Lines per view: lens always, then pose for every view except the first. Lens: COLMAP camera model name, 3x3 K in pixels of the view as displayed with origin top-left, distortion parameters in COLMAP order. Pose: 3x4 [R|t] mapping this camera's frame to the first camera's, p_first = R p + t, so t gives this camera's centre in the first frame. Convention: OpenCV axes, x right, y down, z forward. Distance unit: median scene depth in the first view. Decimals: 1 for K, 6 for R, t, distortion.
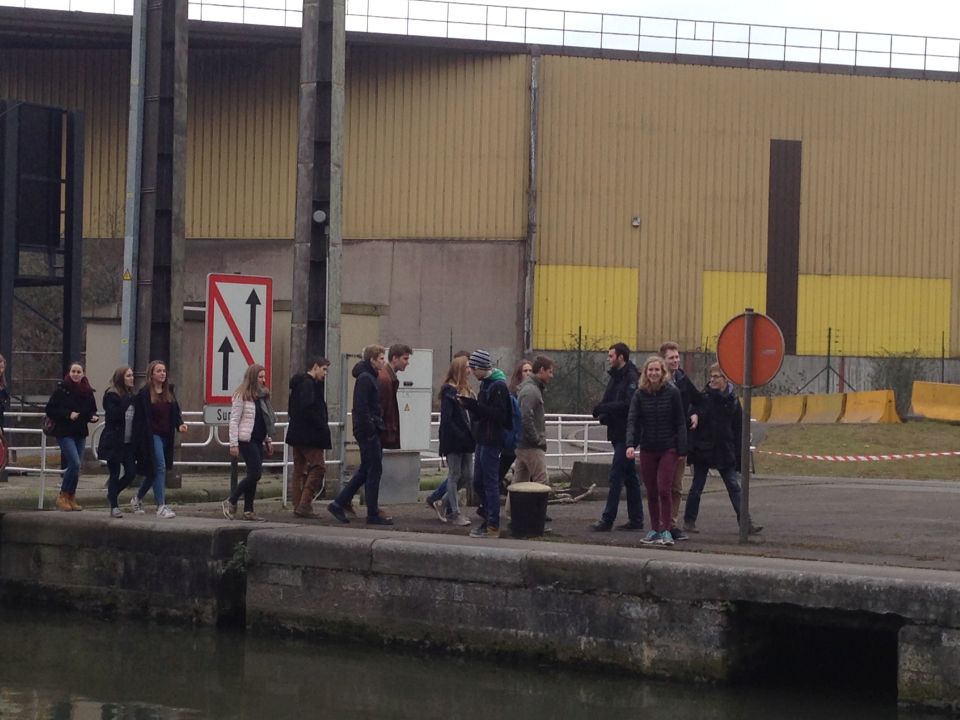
lens RADIAL K [[2074.2, 0, 480.0], [0, 2074.2, 360.0], [0, 0, 1]] dist [0.125858, 0.365144]
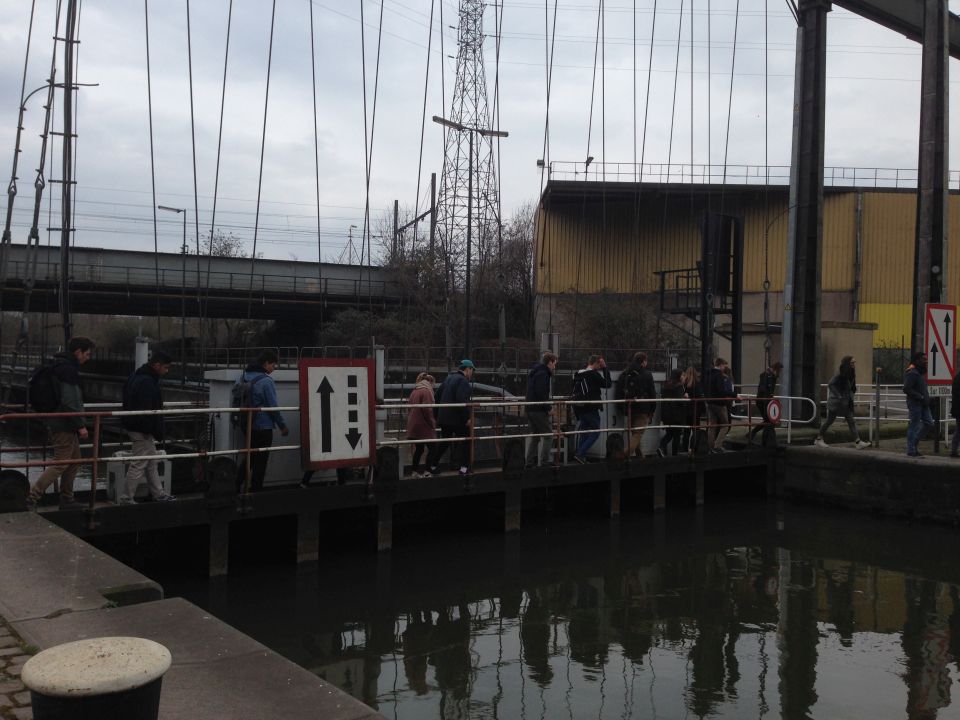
lens RADIAL K [[959.9, 0, 480.0], [0, 959.9, 360.0], [0, 0, 1]] dist [0.067482, -0.003957]
pose [[0.967039, 0.004906, -0.254581, -0.195191], [-0.002744, 0.999957, 0.008848, -0.002418], [0.254613, -0.007857, 0.967011, 0.131807]]
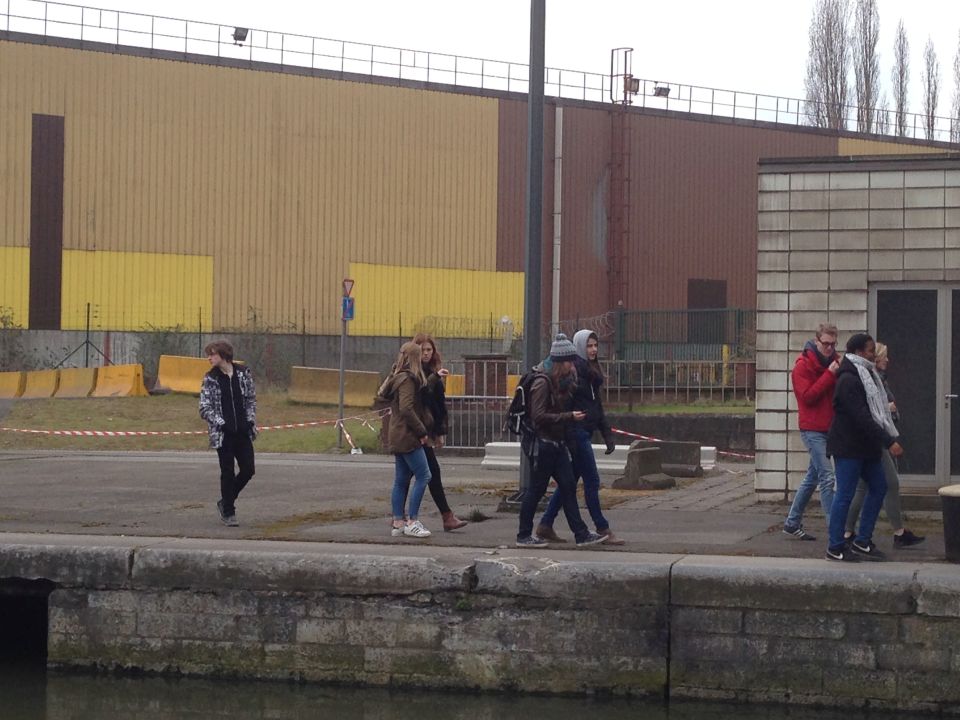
lens RADIAL K [[2074.2, 0, 480.0], [0, 2074.2, 360.0], [0, 0, 1]] dist [0.125858, 0.365144]
pose [[0.949697, -0.005645, 0.313118, 0.040634], [0.001840, 0.999921, 0.012447, -0.000053], [-0.313164, -0.011244, 0.949633, -0.028063]]
